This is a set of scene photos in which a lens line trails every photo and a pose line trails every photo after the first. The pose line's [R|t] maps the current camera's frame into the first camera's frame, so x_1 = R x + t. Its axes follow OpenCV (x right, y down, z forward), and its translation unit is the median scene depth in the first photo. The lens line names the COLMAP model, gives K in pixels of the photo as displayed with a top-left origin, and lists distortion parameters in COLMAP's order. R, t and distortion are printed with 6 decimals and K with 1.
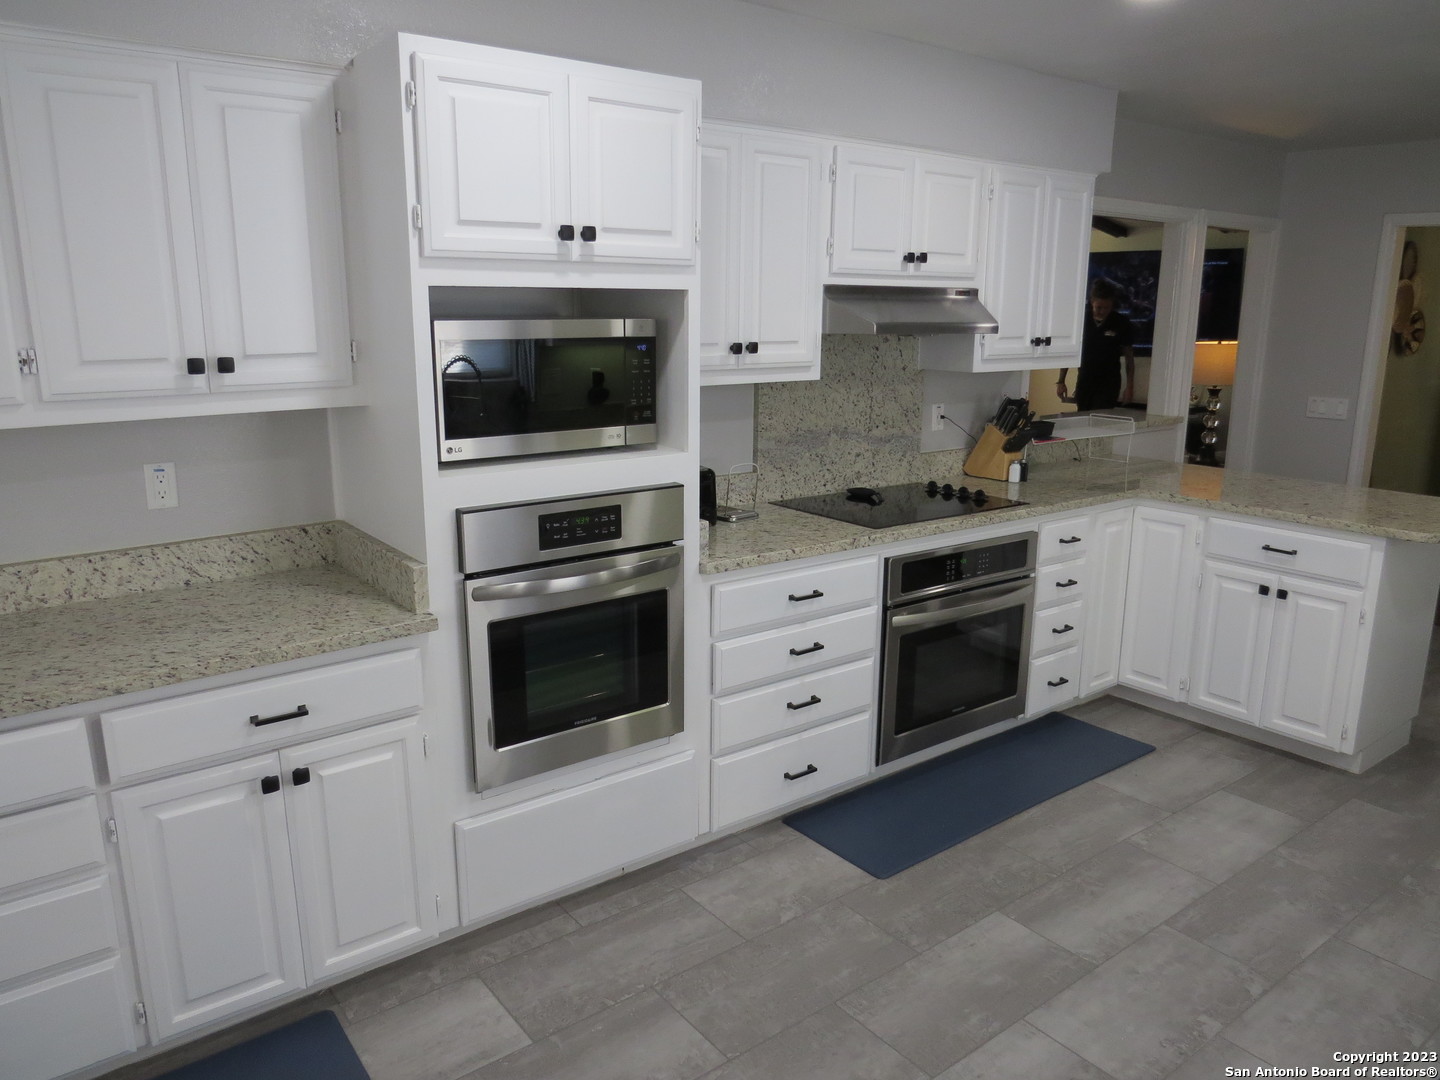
lens RADIAL K [[1024.9, 0, 723.6], [0, 1024.9, 538.6], [0, 0, 1]] dist [-0.024654, 0.006754]
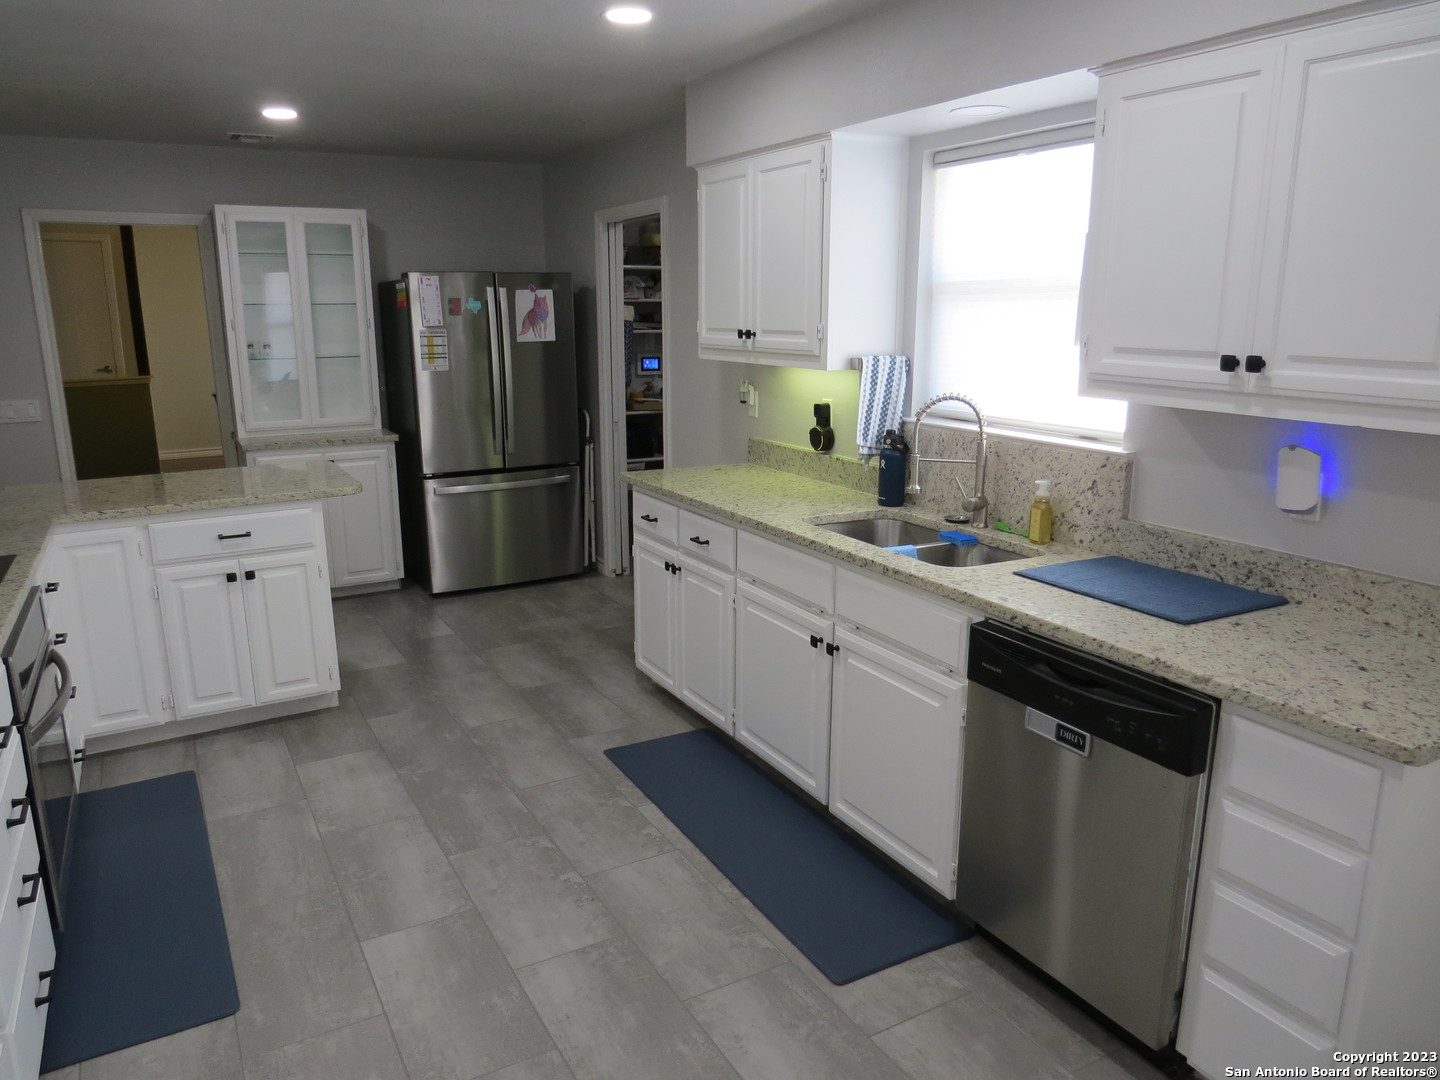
lens RADIAL K [[1024.9, 0, 722.8], [0, 1024.9, 534.6], [0, 0, 1]] dist [-0.024654, 0.006754]
pose [[0.140179, -0.227727, 0.963582, -0.395664], [0.234659, 0.953106, 0.191113, -0.073640], [-0.961917, 0.199323, 0.187044, 0.336046]]
